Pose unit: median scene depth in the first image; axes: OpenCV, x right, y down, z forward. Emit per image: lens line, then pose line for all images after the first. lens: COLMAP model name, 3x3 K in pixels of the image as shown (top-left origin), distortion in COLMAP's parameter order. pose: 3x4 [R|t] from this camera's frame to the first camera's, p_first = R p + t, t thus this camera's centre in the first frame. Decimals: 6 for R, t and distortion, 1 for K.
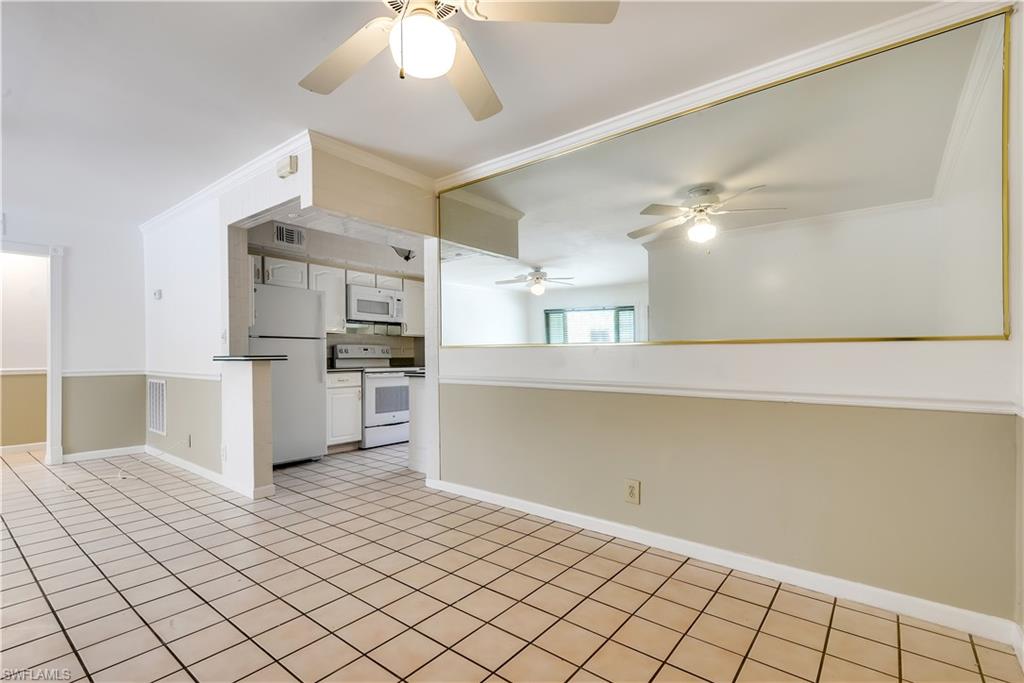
lens RADIAL K [[467.5, 0, 508.0], [0, 467.5, 355.6], [0, 0, 1]] dist [-0.002732, -0.002916]
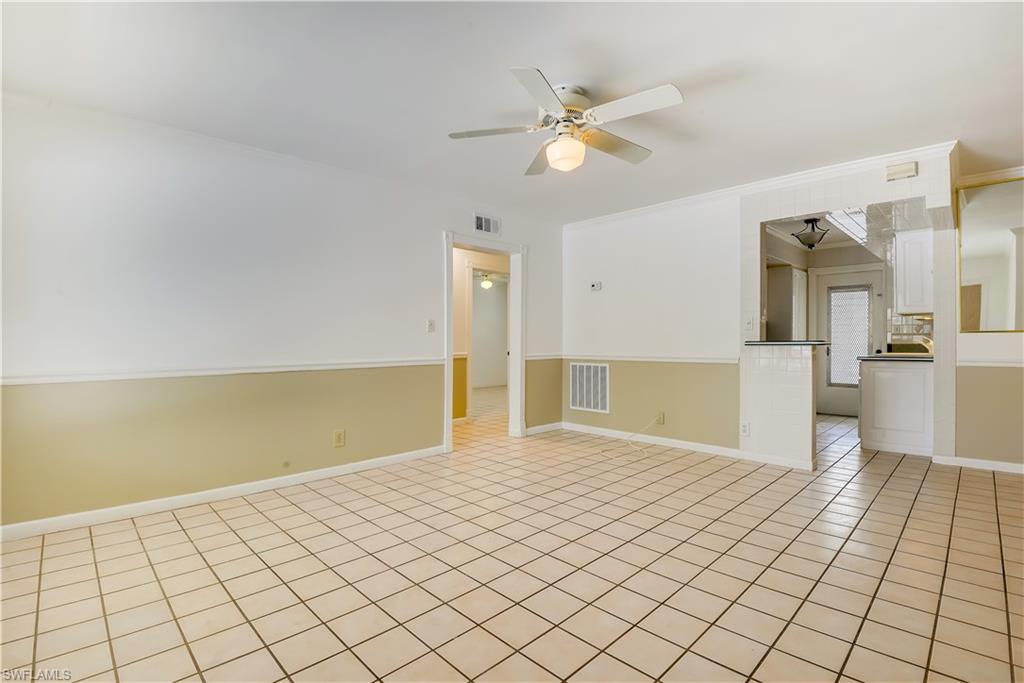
lens RADIAL K [[467.5, 0, 559.2], [0, 467.5, 349.7], [0, 0, 1]] dist [-0.002732, -0.002916]
pose [[0.998875, 0.000236, -0.047413, -0.711366], [0.000623, 0.999836, 0.018103, 0.000374], [0.047410, -0.018112, 0.998711, -0.081276]]
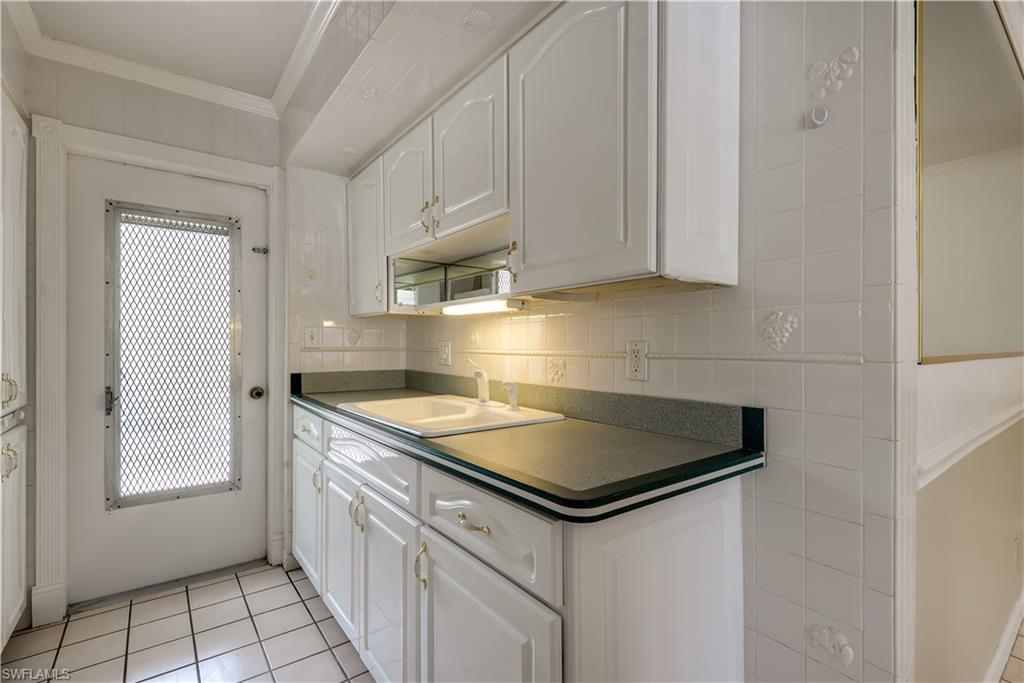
lens RADIAL K [[467.5, 0, 519.1], [0, 467.5, 343.3], [0, 0, 1]] dist [-0.002732, -0.002916]
pose [[0.233342, 0.003546, 0.972388, -0.334321], [0.001596, 0.999991, -0.004030, -0.020650], [-0.972394, 0.002492, 0.233334, 0.823239]]
